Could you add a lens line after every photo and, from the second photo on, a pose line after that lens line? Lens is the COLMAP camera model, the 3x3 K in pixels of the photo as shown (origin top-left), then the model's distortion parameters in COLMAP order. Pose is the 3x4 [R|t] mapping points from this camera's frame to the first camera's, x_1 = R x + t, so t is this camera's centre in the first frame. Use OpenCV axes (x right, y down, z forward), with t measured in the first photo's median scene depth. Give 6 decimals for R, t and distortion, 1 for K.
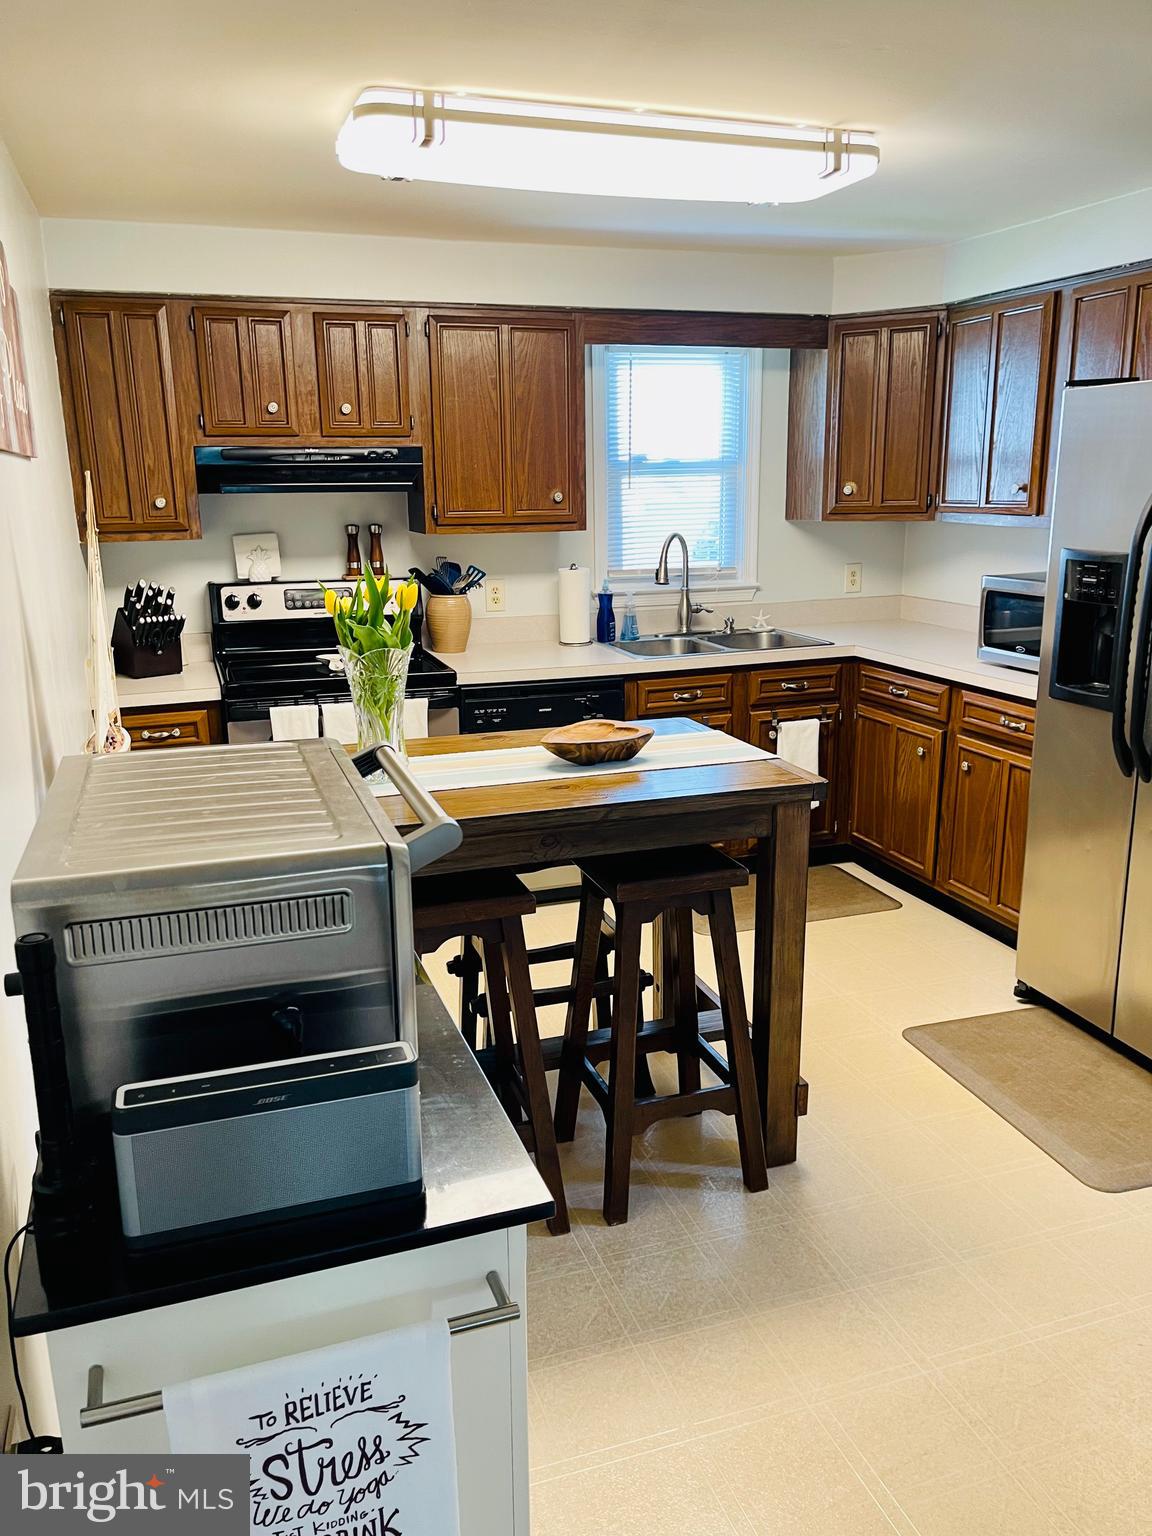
lens RADIAL K [[1158.2, 0, 569.1], [0, 1158.2, 779.8], [0, 0, 1]] dist [0.061182, -0.073039]
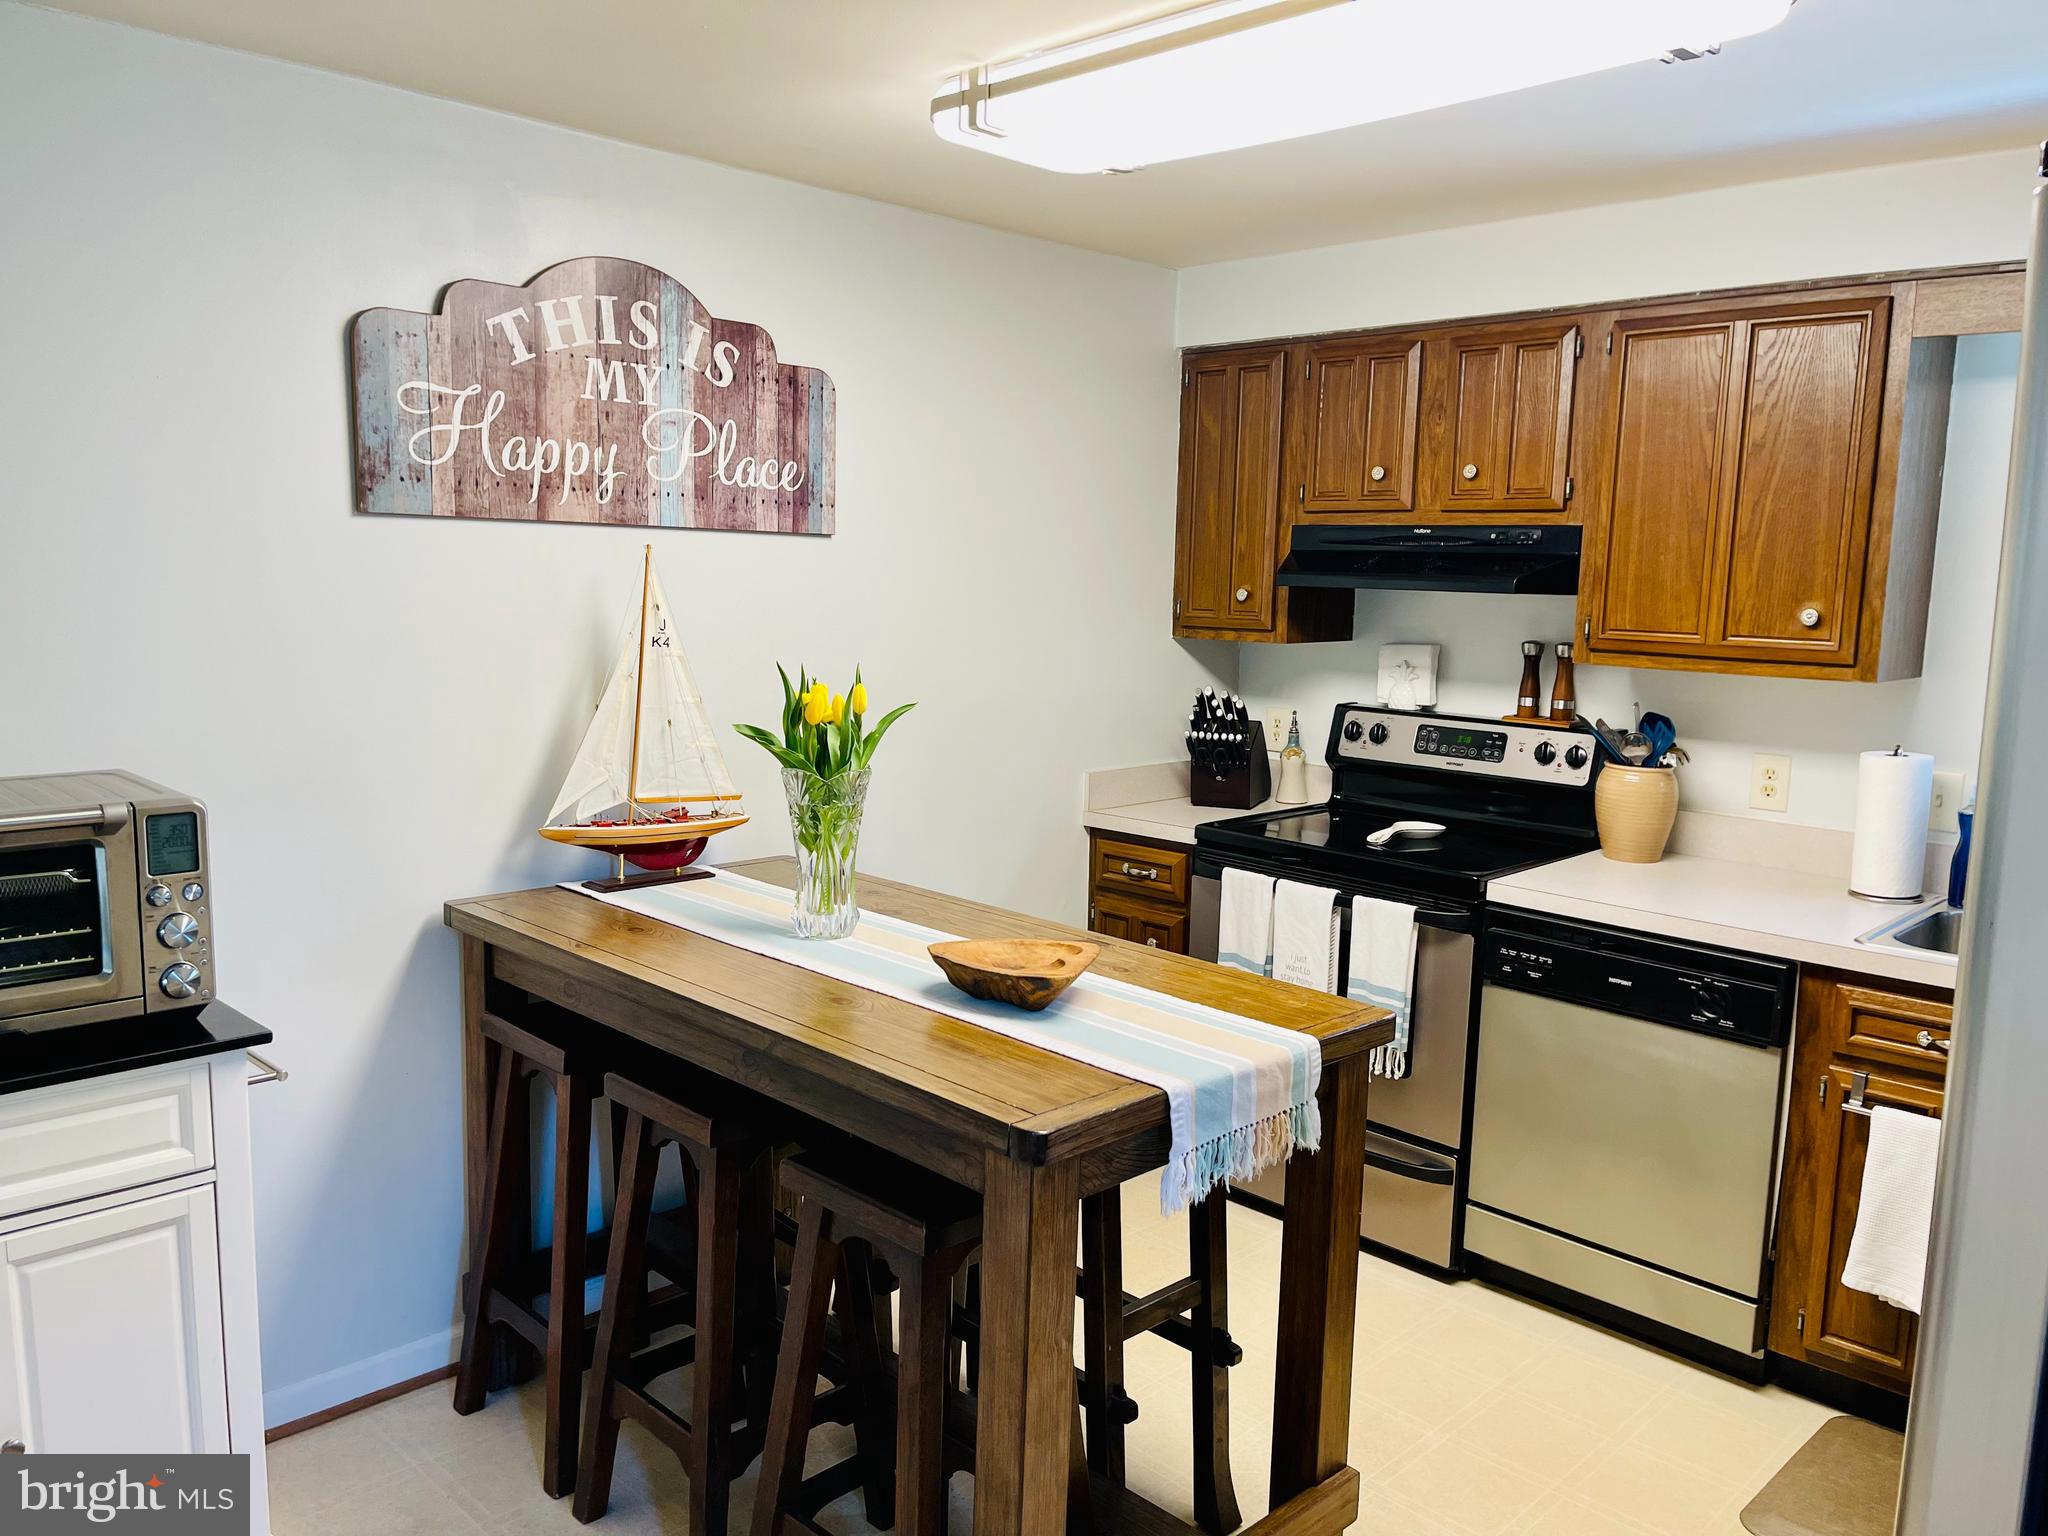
lens RADIAL K [[1544.3, 0, 1020.7], [0, 1544.3, 784.3], [0, 0, 1]] dist [0.061182, -0.073039]
pose [[0.441819, 0.155007, -0.883611, 0.585081], [-0.254392, 0.966176, 0.042291, -0.129536], [0.860279, 0.206098, 0.466308, 0.444106]]
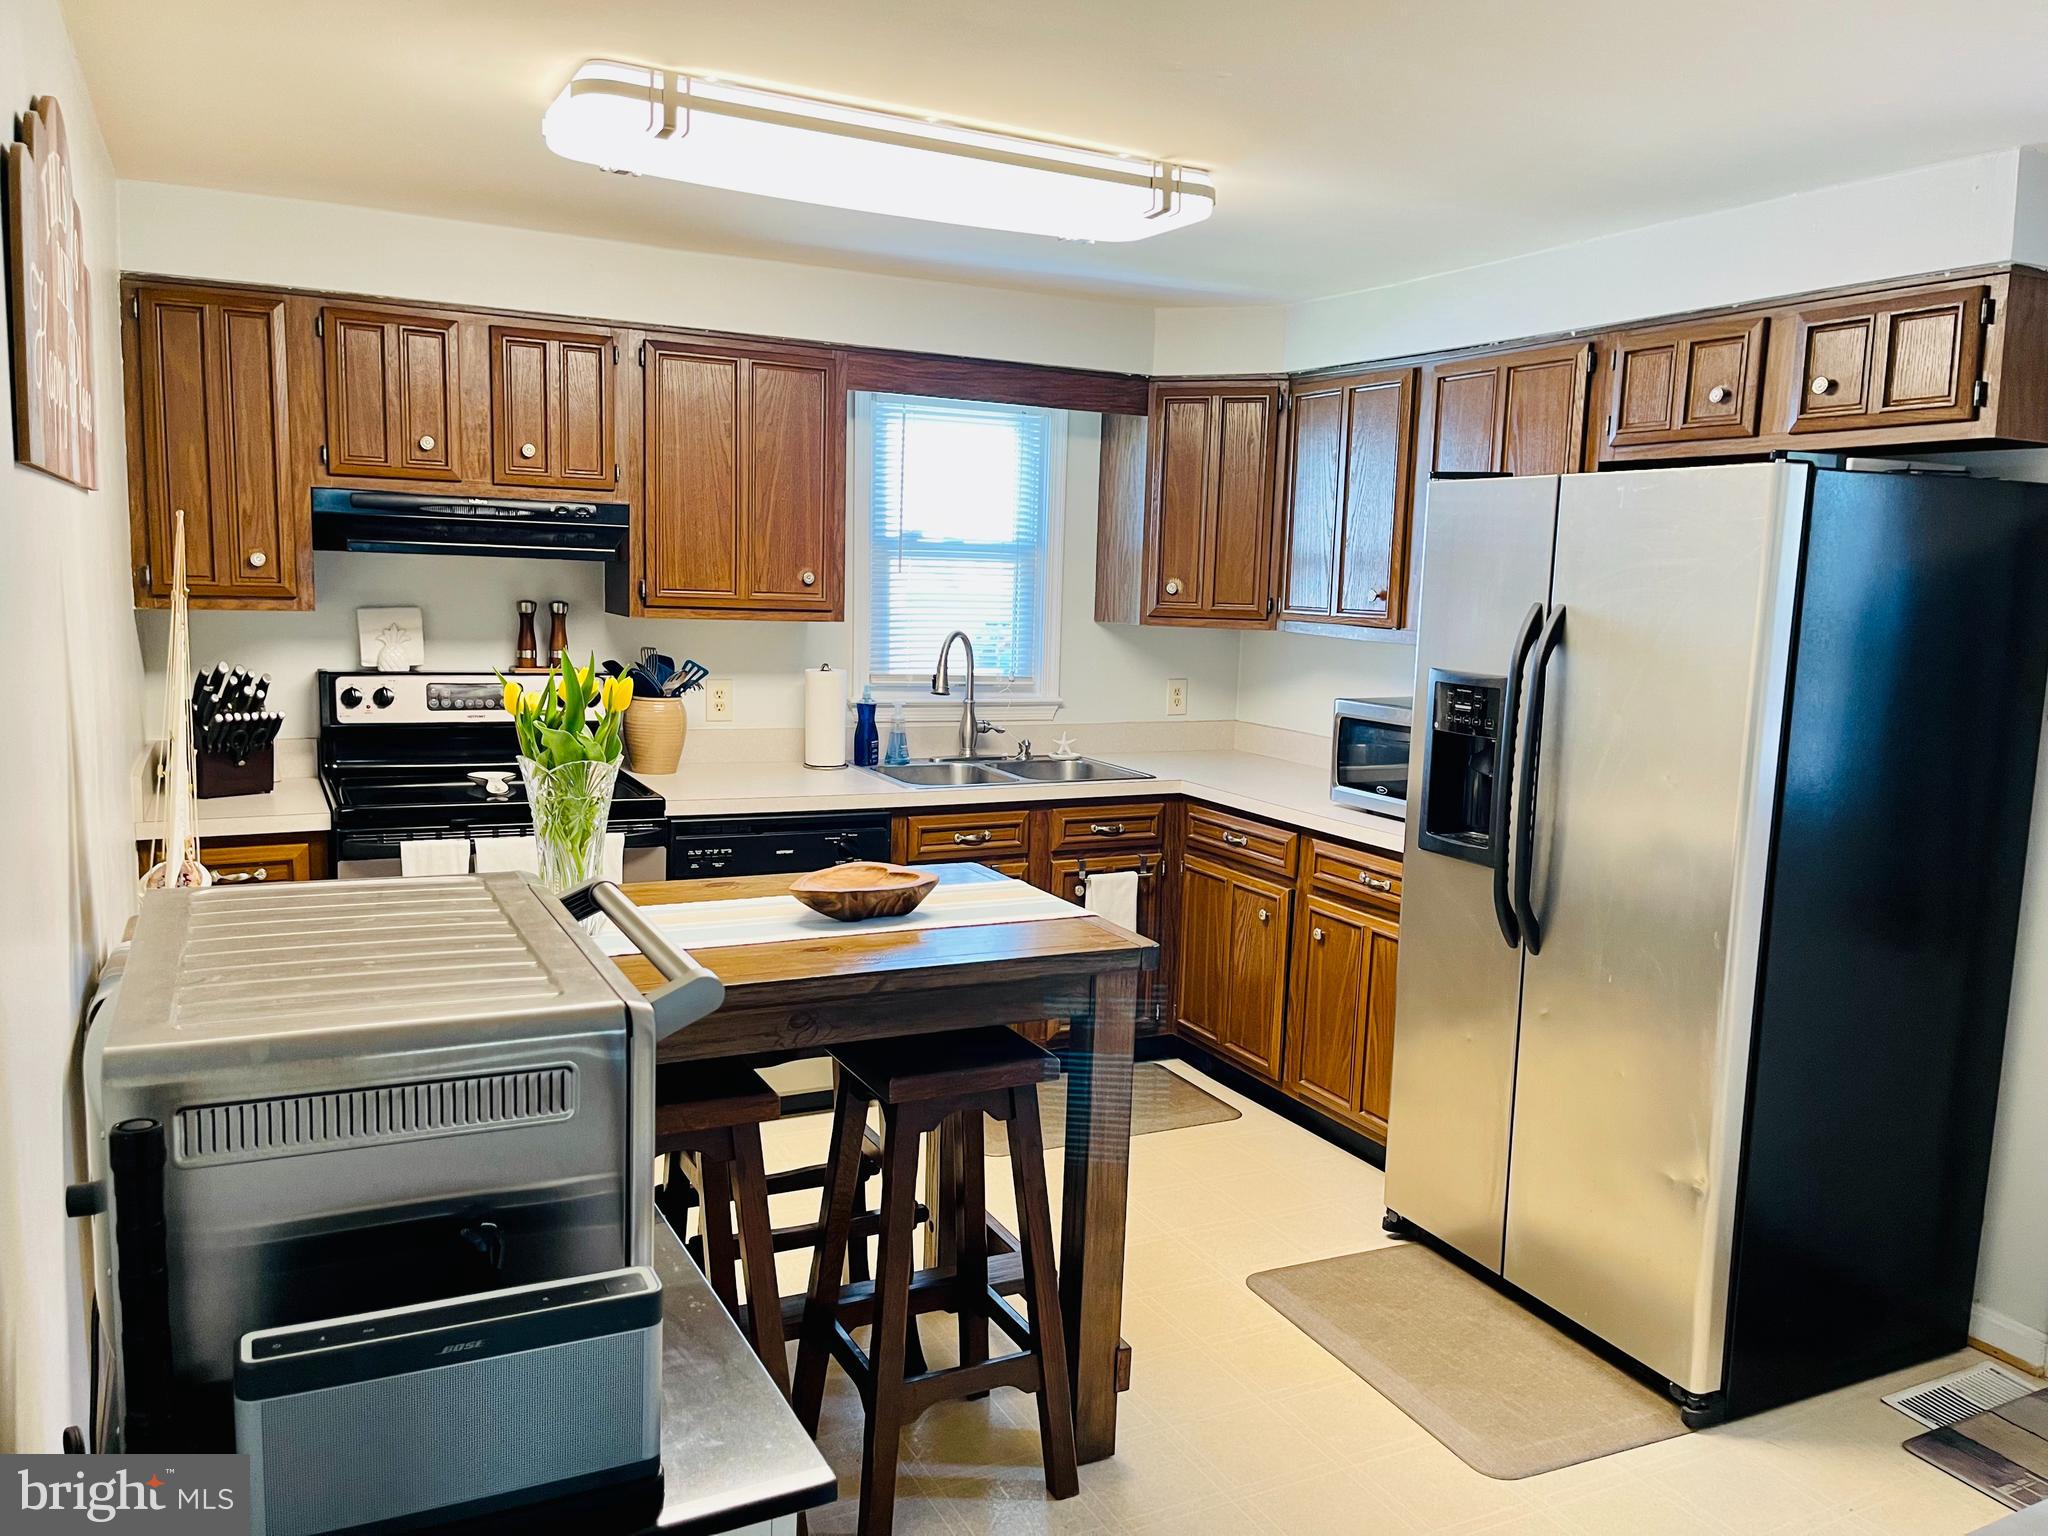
lens RADIAL K [[1544.3, 0, 1032.7], [0, 1544.3, 783.8], [0, 0, 1]] dist [0.061182, -0.073039]
pose [[0.988203, 0.027134, 0.150725, -0.016137], [-0.010162, 0.993628, -0.112248, 0.007623], [-0.152810, 0.109392, 0.982182, -0.020017]]
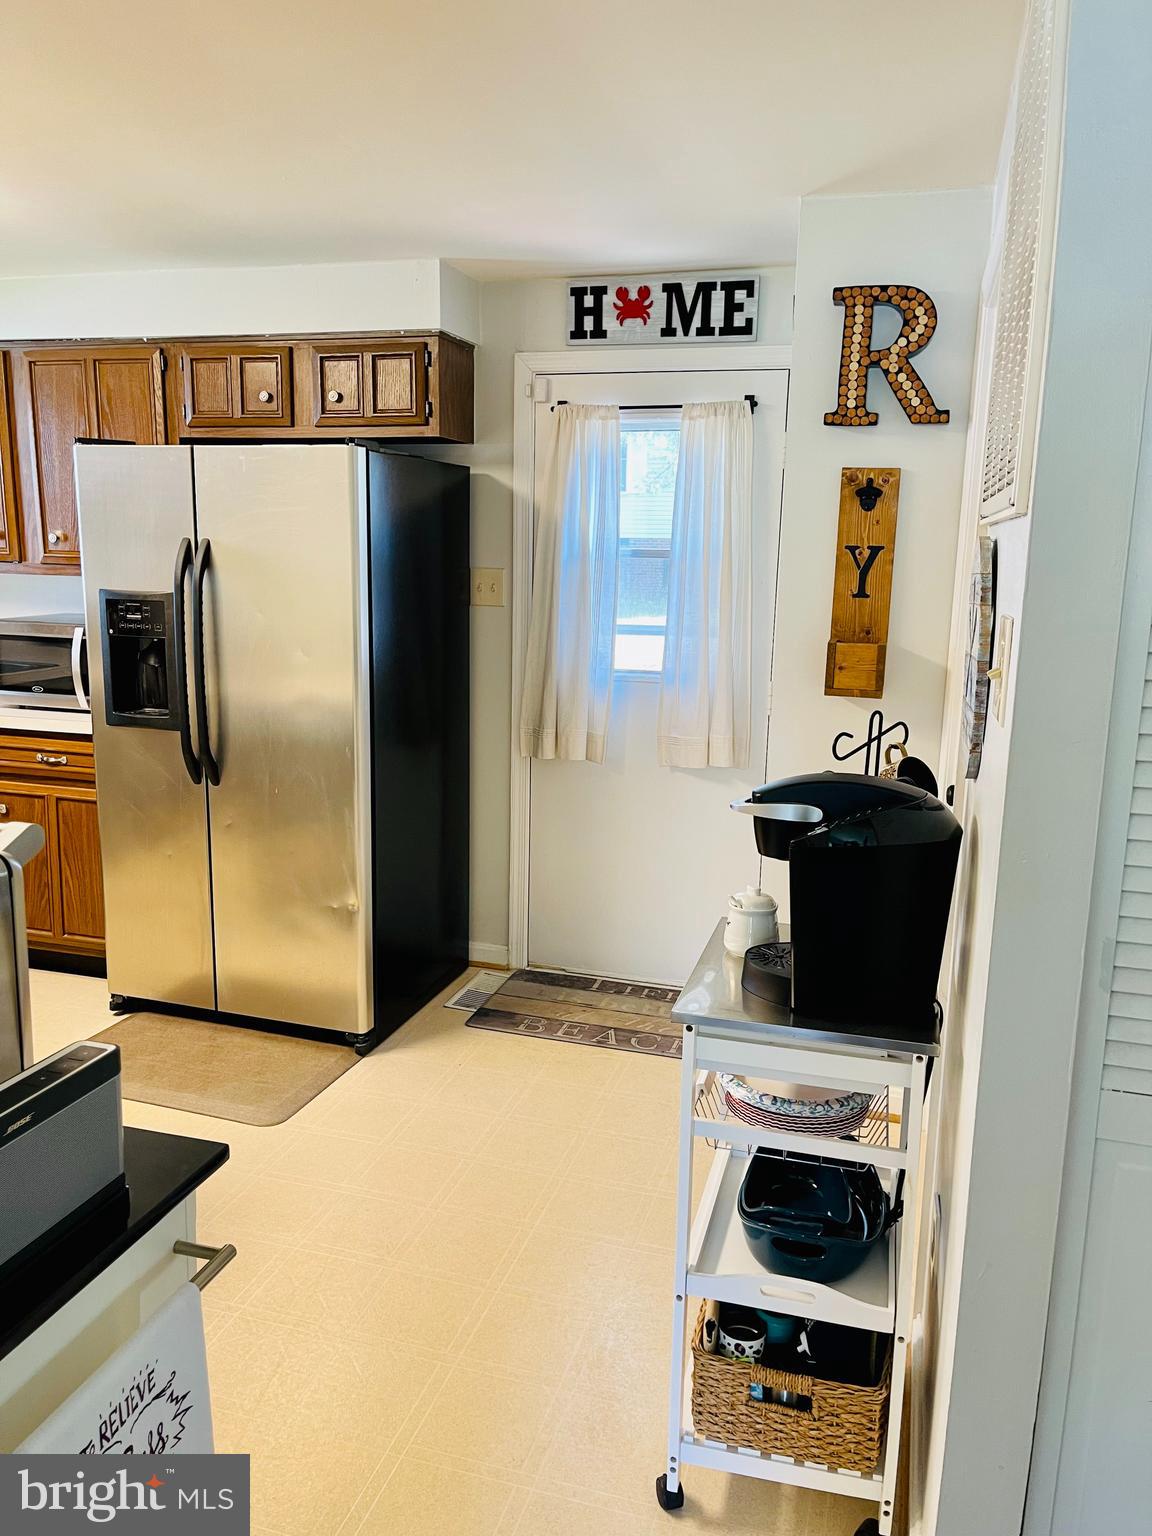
lens RADIAL K [[1158.2, 0, 568.7], [0, 1158.2, 774.7], [0, 0, 1]] dist [0.061182, -0.073039]
pose [[0.581459, -0.127965, 0.803449, -0.199528], [0.172066, 0.984556, 0.032285, 0.012000], [-0.795172, 0.119474, 0.594497, 0.017455]]
